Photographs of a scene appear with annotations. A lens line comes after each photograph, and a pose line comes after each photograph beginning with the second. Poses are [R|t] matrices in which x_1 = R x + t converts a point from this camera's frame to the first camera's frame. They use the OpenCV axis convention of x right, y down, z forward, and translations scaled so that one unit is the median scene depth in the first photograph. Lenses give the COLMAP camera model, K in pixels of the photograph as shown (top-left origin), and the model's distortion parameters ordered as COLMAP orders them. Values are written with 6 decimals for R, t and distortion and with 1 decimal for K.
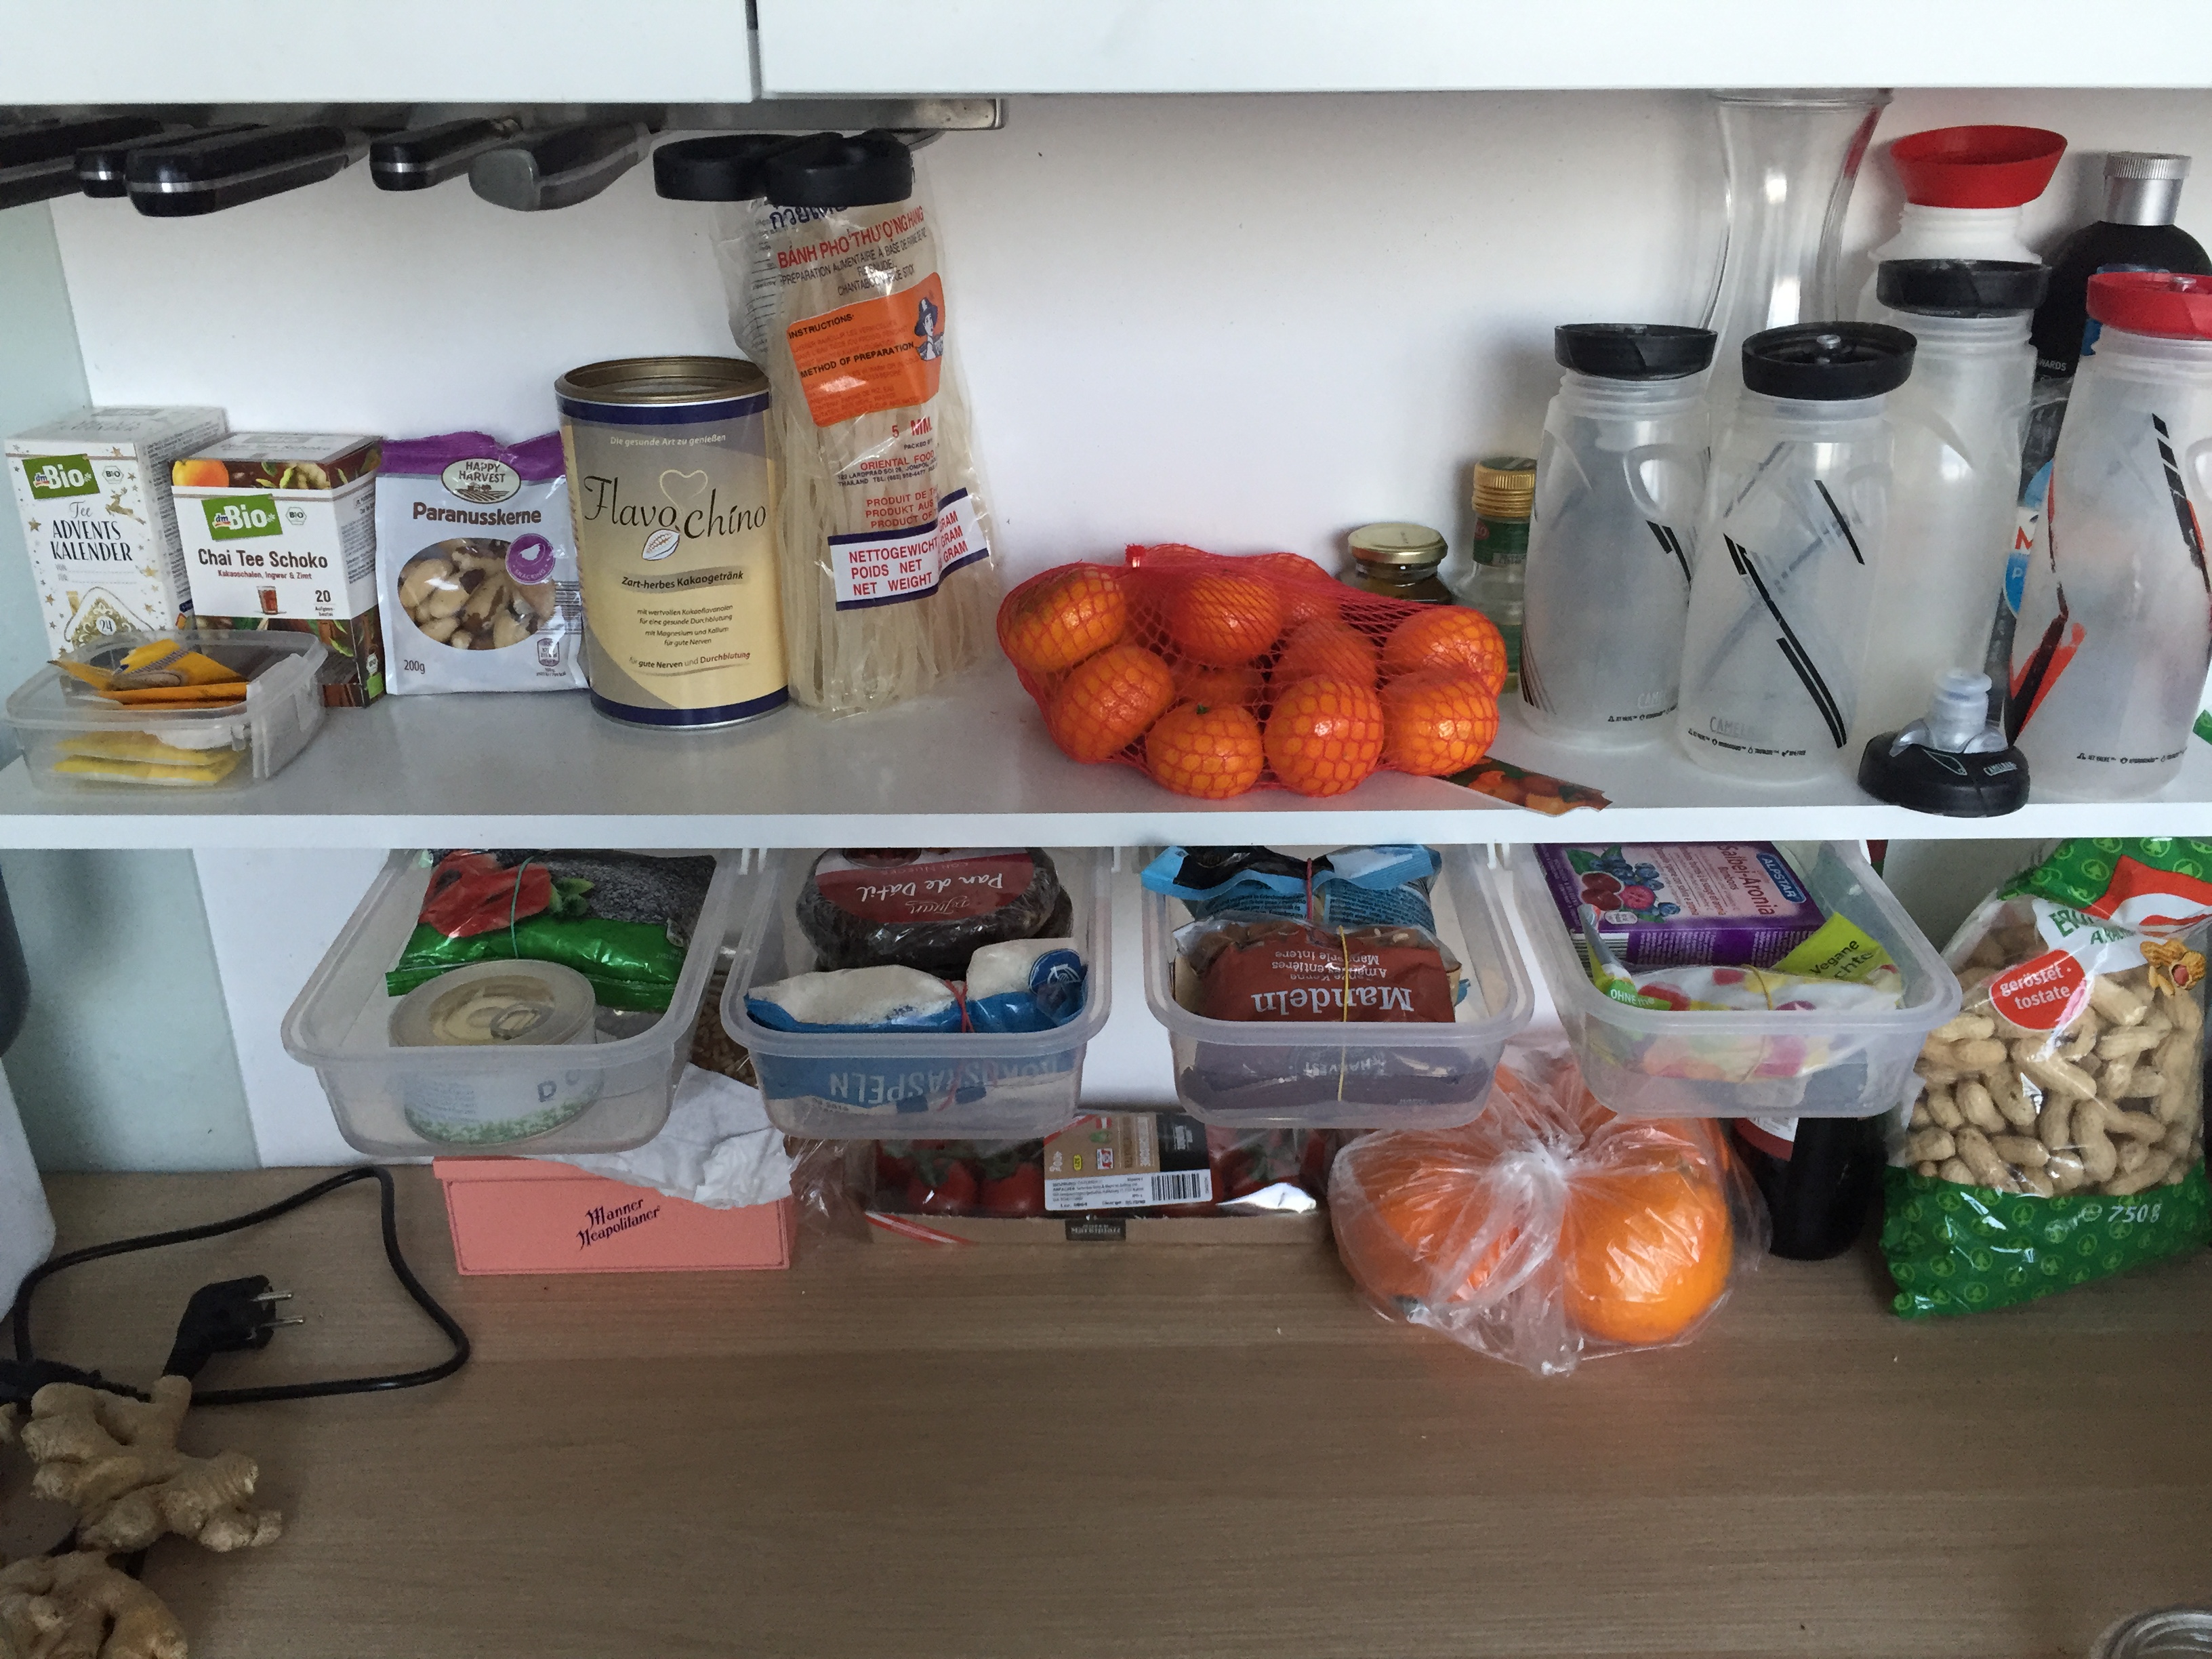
lens RADIAL K [[1928.9, 0, 1107.8], [0, 1928.9, 816.9], [0, 0, 1]] dist [0.066464, -0.125683]
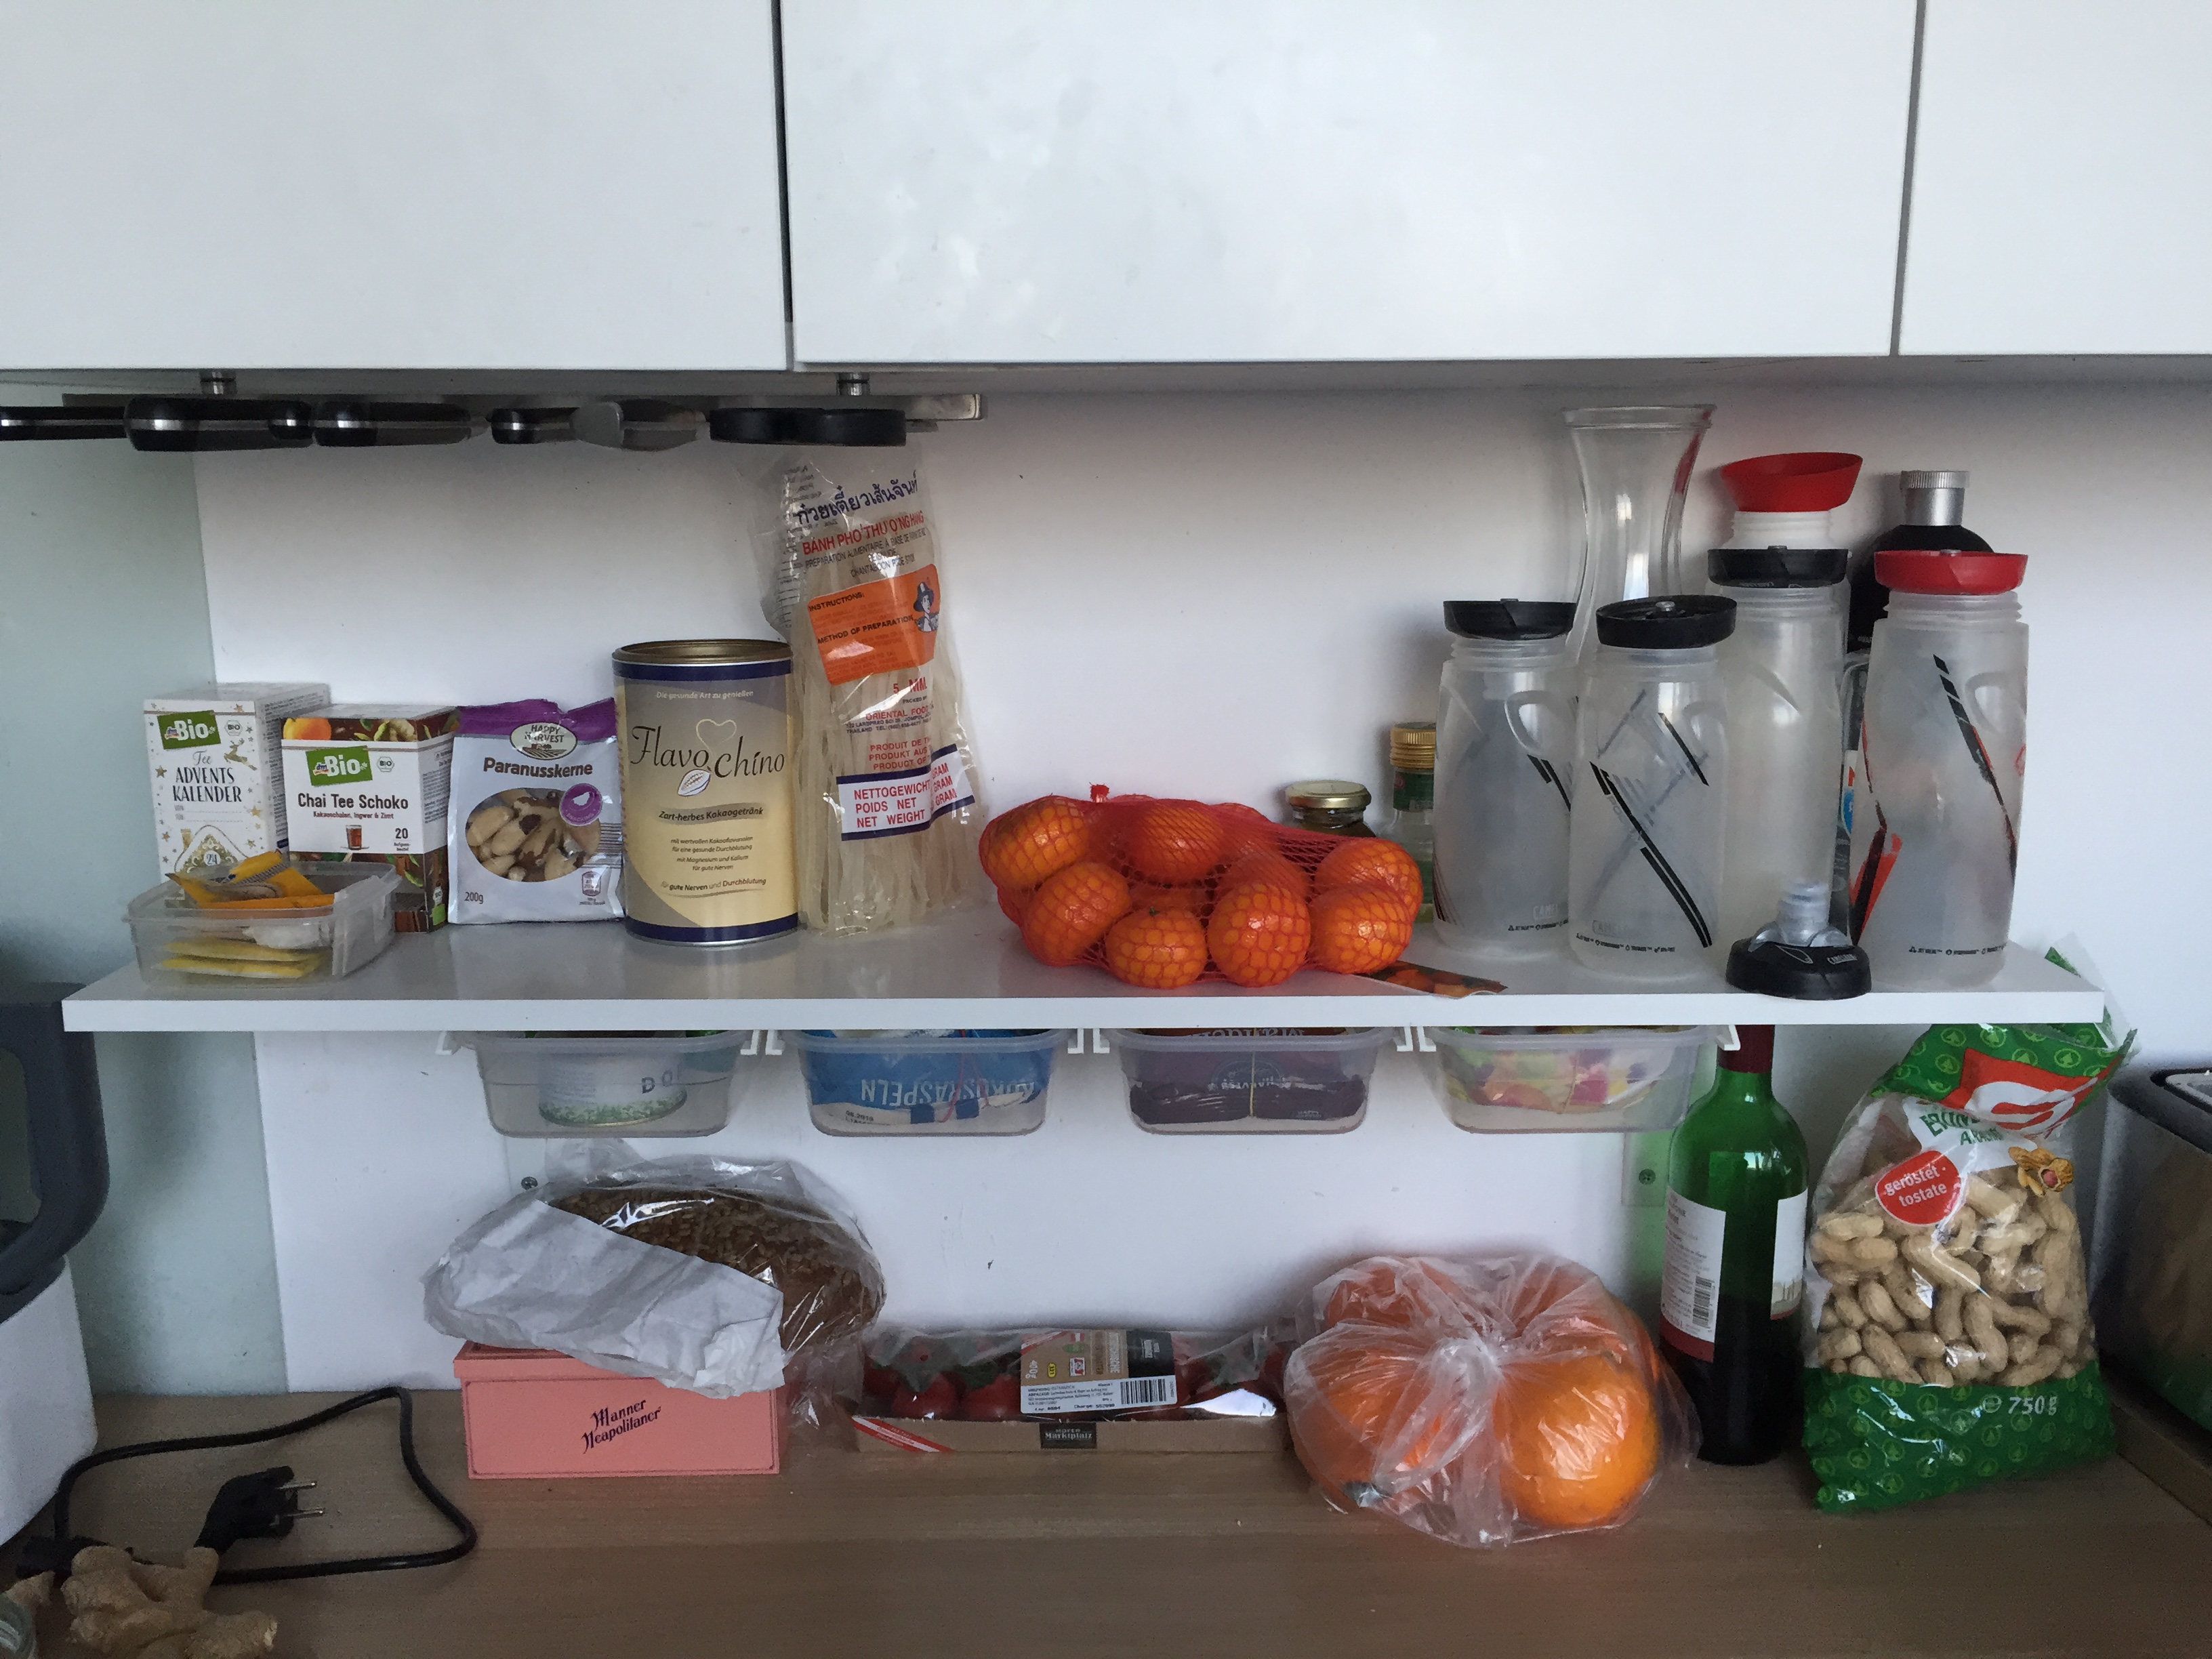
lens RADIAL K [[1846.4, 0, 1104.1], [0, 1846.4, 753.7], [0, 0, 1]] dist [0.052173, -0.087805]
pose [[0.999994, -0.003105, -0.001559, 0.019053], [0.002674, 0.974311, -0.225191, 0.092070], [0.002218, 0.225185, 0.974313, -0.093898]]
